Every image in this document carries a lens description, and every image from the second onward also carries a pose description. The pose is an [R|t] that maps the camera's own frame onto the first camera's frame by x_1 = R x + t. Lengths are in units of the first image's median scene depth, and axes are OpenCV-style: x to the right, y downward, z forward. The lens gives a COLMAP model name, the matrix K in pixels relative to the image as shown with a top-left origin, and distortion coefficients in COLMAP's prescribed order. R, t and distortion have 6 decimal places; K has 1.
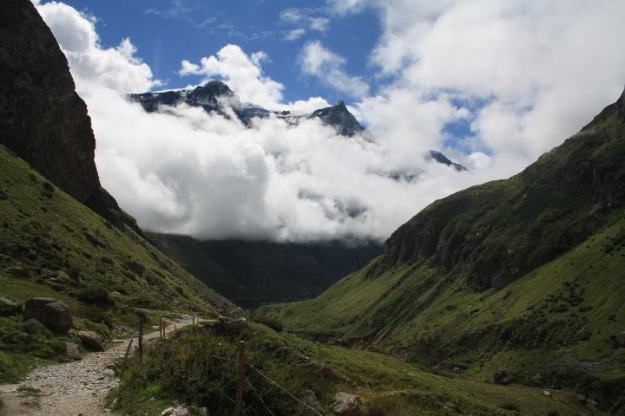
lens RADIAL K [[515.3, 0, 312.5], [0, 515.3, 208.0], [0, 0, 1]] dist [-0.154348, 0.120074]
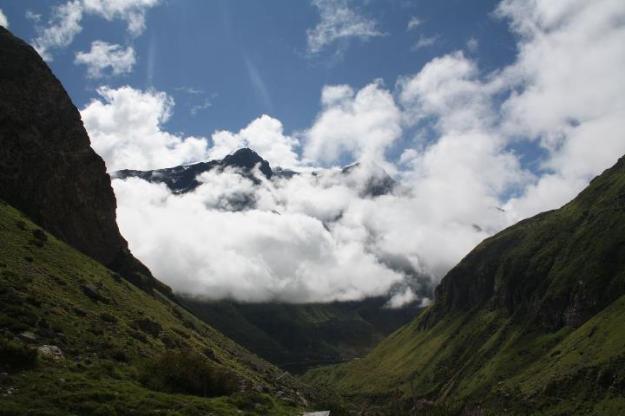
lens RADIAL K [[515.3, 0, 312.5], [0, 515.3, 208.0], [0, 0, 1]] dist [-0.154348, 0.120074]
pose [[0.993273, -0.096874, -0.063442, -0.017686], [0.088836, 0.988894, -0.119149, 0.025393], [0.074280, 0.112712, 0.990847, 0.114571]]
